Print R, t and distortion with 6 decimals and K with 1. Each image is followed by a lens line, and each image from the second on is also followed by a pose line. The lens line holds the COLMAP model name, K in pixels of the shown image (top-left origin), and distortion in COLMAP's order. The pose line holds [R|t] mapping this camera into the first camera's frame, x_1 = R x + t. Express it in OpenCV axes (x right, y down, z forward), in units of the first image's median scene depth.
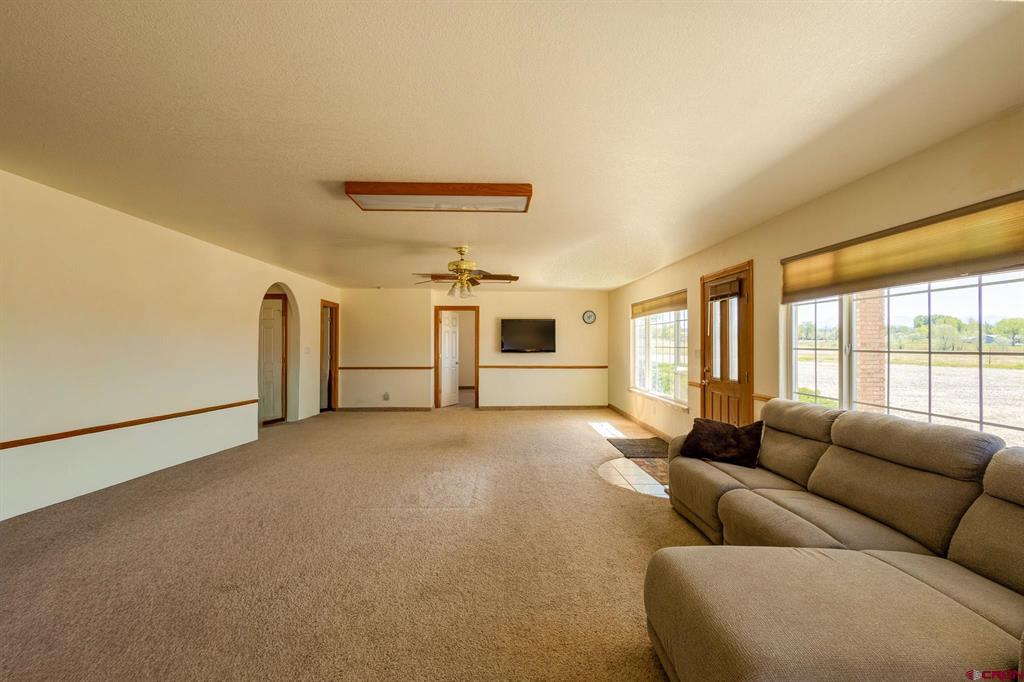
lens RADIAL K [[467.4, 0, 510.6], [0, 467.4, 339.2], [0, 0, 1]] dist [0.002404, -0.000789]
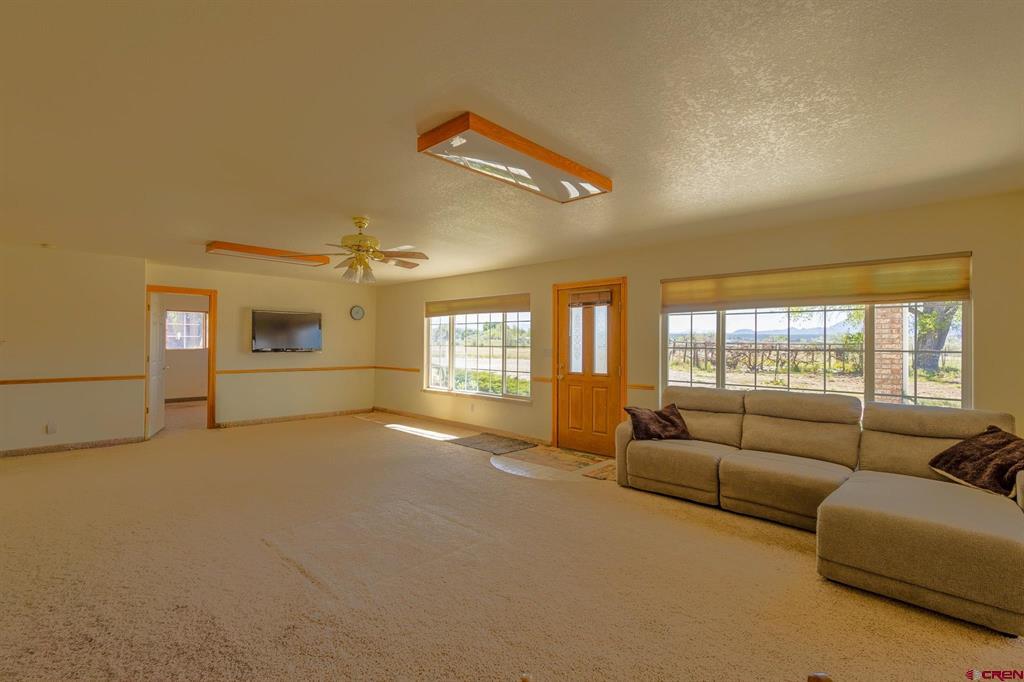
lens RADIAL K [[467.4, 0, 510.6], [0, 467.4, 339.2], [0, 0, 1]] dist [0.002404, -0.000789]
pose [[0.713685, 0.010458, 0.700389, -0.557809], [-0.013256, 0.999911, -0.001423, 0.003532], [-0.700342, -0.008269, 0.713760, 0.318137]]
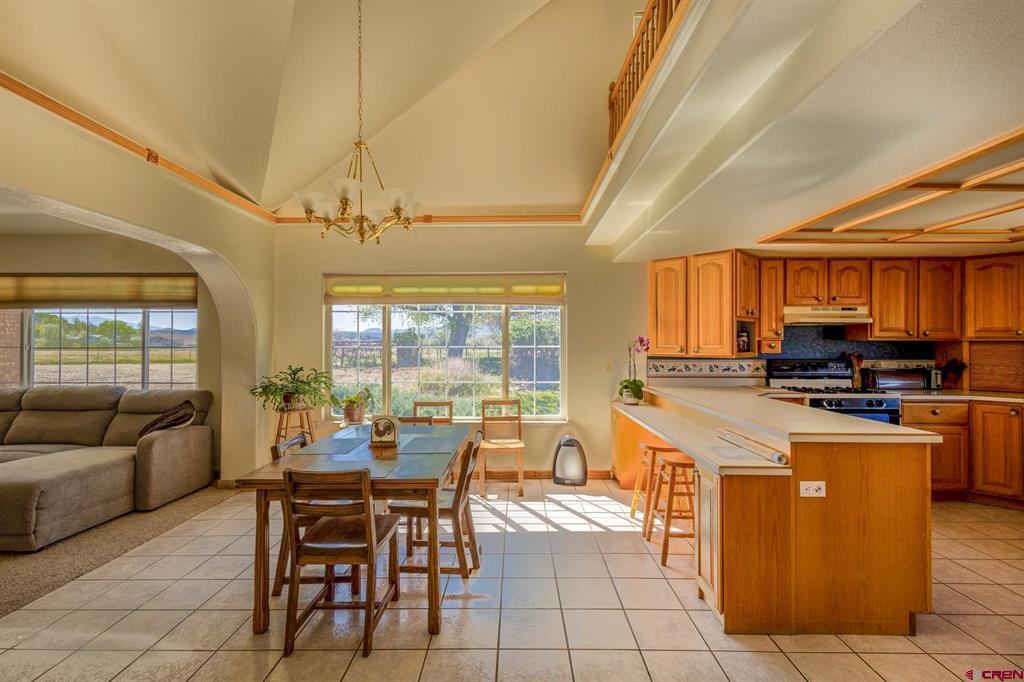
lens RADIAL K [[467.4, 0, 510.6], [0, 467.4, 339.2], [0, 0, 1]] dist [0.002404, -0.000789]
pose [[0.046809, 0.006439, 0.998883, -0.481068], [-0.007253, 0.999955, -0.006106, -0.003401], [-0.998878, -0.006959, 0.046854, -0.409495]]
